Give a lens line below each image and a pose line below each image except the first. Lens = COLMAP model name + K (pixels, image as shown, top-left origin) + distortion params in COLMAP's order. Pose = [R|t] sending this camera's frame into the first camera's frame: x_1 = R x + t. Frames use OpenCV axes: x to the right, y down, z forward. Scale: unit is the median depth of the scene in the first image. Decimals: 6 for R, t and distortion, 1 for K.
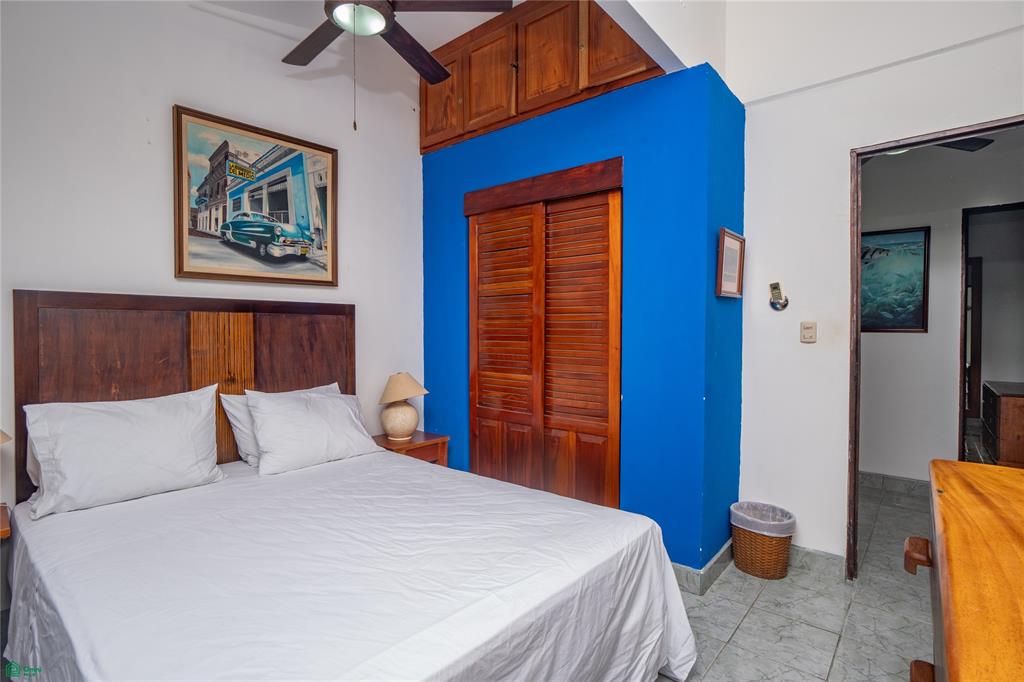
lens RADIAL K [[491.9, 0, 512.0], [0, 491.9, 341.0], [0, 0, 1]] dist [-0.068215, 0.025058]
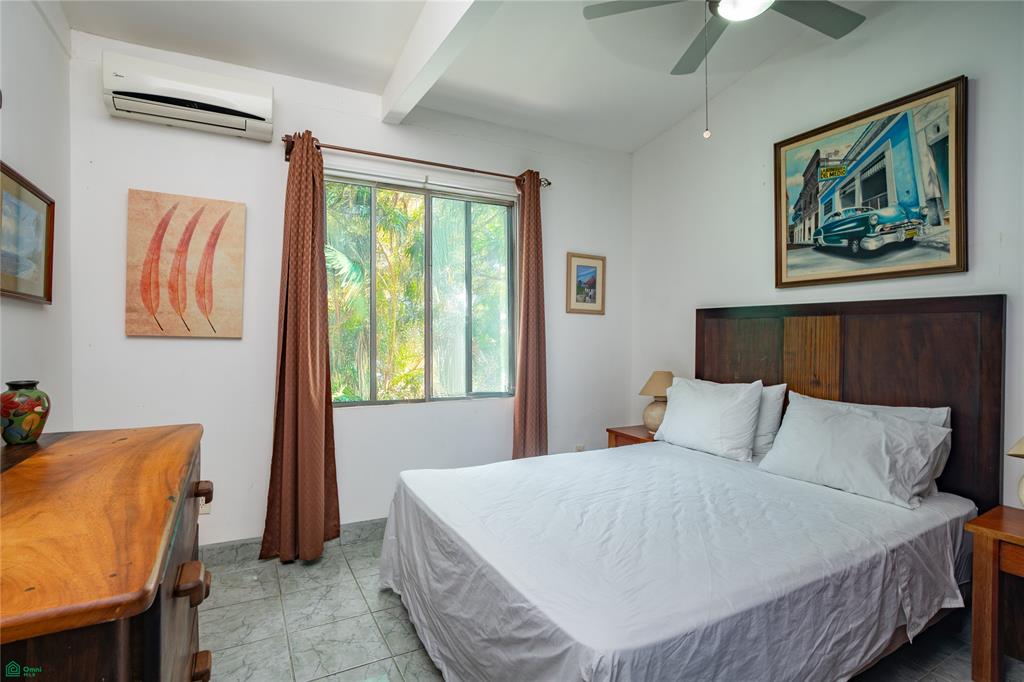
lens RADIAL K [[491.9, 0, 512.0], [0, 491.9, 341.0], [0, 0, 1]] dist [-0.068215, 0.025058]
pose [[-0.360077, 0.008888, -0.932880, 0.576136], [-0.029246, 0.999356, 0.020810, -0.008937], [0.932464, 0.034776, -0.359585, 0.740315]]
